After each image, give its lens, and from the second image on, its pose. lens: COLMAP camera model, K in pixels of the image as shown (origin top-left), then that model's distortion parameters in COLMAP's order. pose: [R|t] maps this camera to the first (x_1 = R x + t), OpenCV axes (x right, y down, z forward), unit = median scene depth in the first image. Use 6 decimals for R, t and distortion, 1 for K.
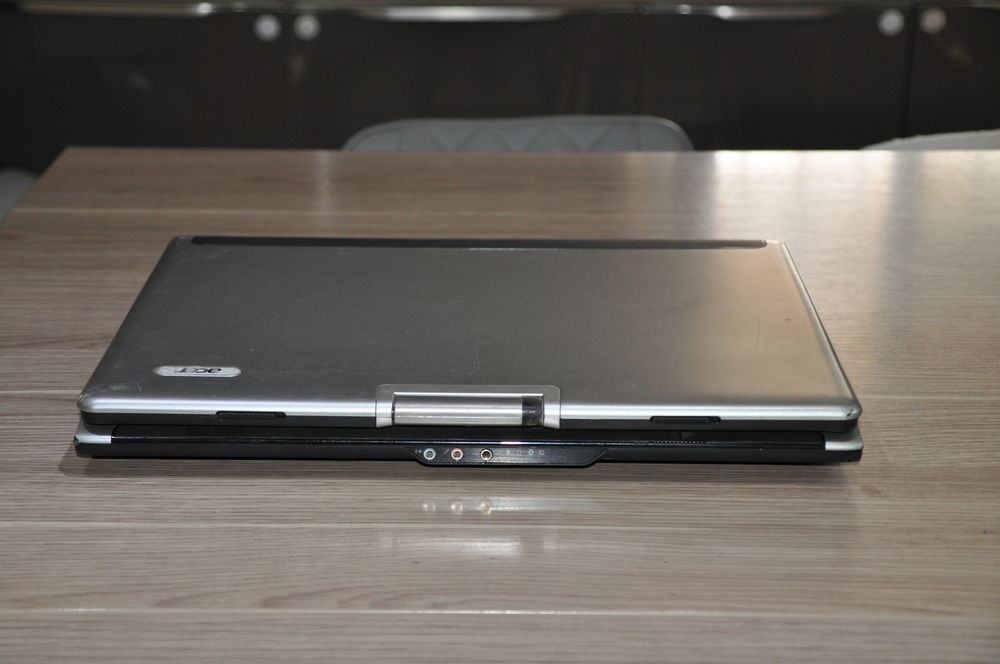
lens RADIAL K [[1747.1, 0, 504.0], [0, 1747.1, 332.7], [0, 0, 1]] dist [0.098960, 0.000000]
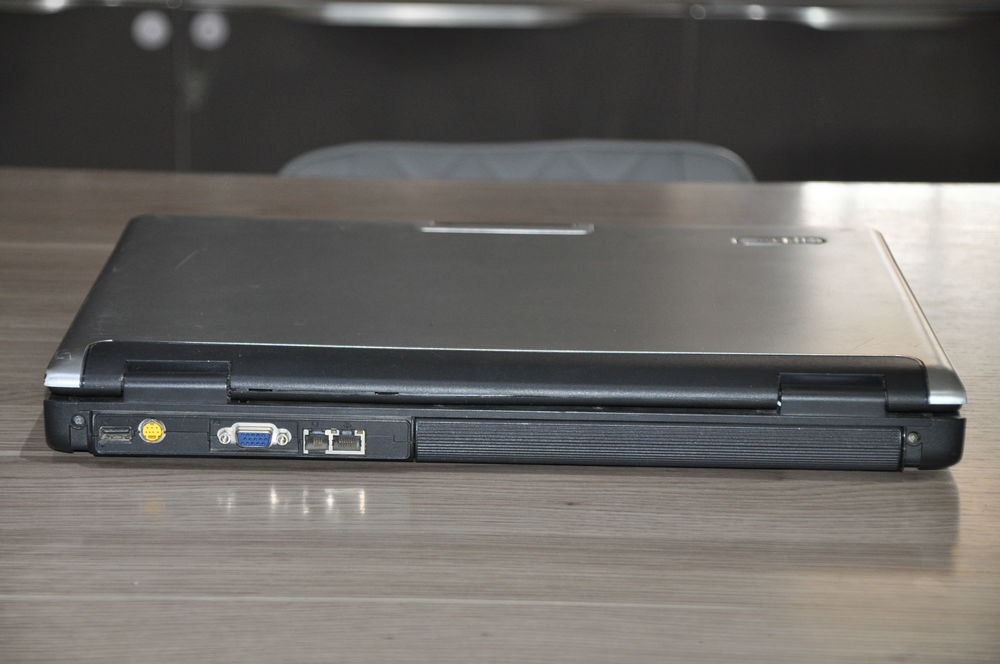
lens RADIAL K [[3235.0, 0, 495.7], [0, 3235.0, 333.6], [0, 0, 1]] dist [0.521910, 0.000000]
pose [[0.999829, 0.016264, 0.008846, -0.016392], [-0.015373, 0.995563, -0.092838, 0.124690], [-0.010317, 0.092686, 0.995642, -0.477203]]
